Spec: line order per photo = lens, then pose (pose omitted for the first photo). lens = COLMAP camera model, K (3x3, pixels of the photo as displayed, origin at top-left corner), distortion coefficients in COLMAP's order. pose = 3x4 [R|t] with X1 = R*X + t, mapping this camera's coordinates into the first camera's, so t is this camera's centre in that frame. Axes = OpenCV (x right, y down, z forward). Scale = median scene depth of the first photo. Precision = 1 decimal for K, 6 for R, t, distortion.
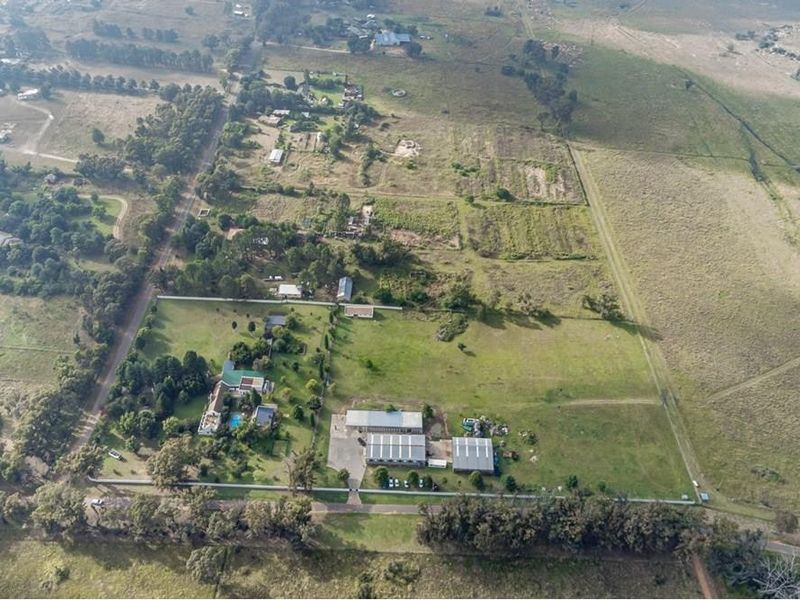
lens RADIAL K [[643.7, 0, 400.0], [0, 643.7, 300.0], [0, 0, 1]] dist [0.027450, -0.007153]
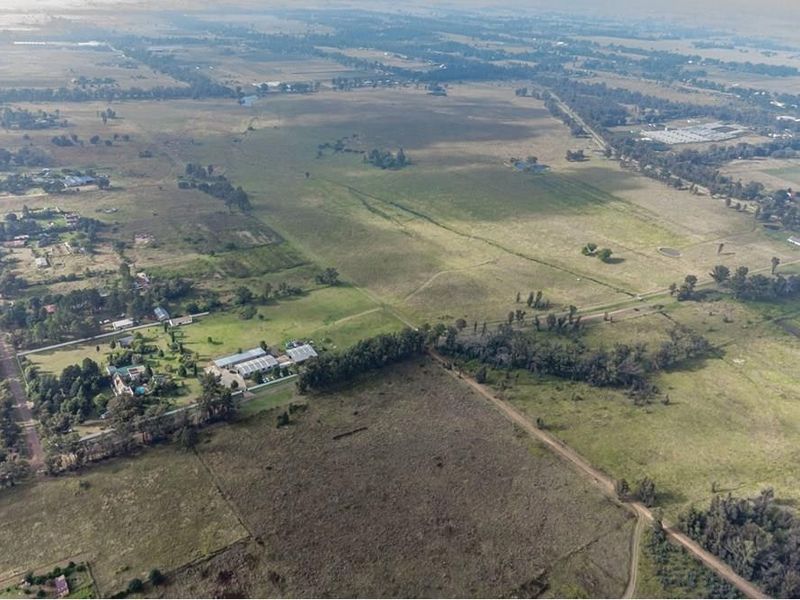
lens RADIAL K [[650.6, 0, 400.0], [0, 650.6, 300.0], [0, 0, 1]] dist [0.009212, -0.005448]
pose [[0.804788, -0.258391, 0.534369, -0.385011], [0.379141, 0.916463, -0.127856, 0.306083], [-0.456692, 0.305498, 0.835526, -0.377375]]
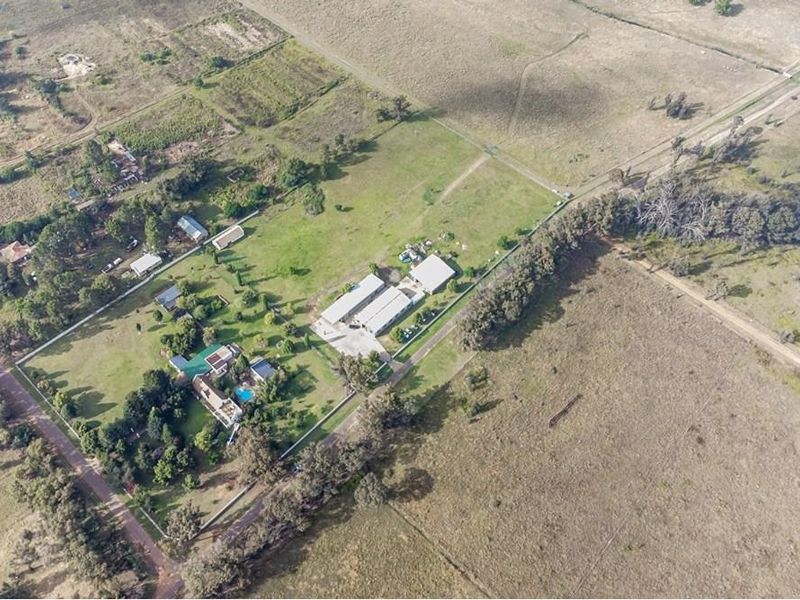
lens RADIAL K [[643.7, 0, 400.0], [0, 643.7, 300.0], [0, 0, 1]] dist [0.027450, -0.007153]
pose [[0.663981, -0.600058, 0.446161, -0.335406], [0.481181, 0.799600, 0.359312, -0.114522], [-0.572358, -0.023893, 0.819656, 0.079451]]
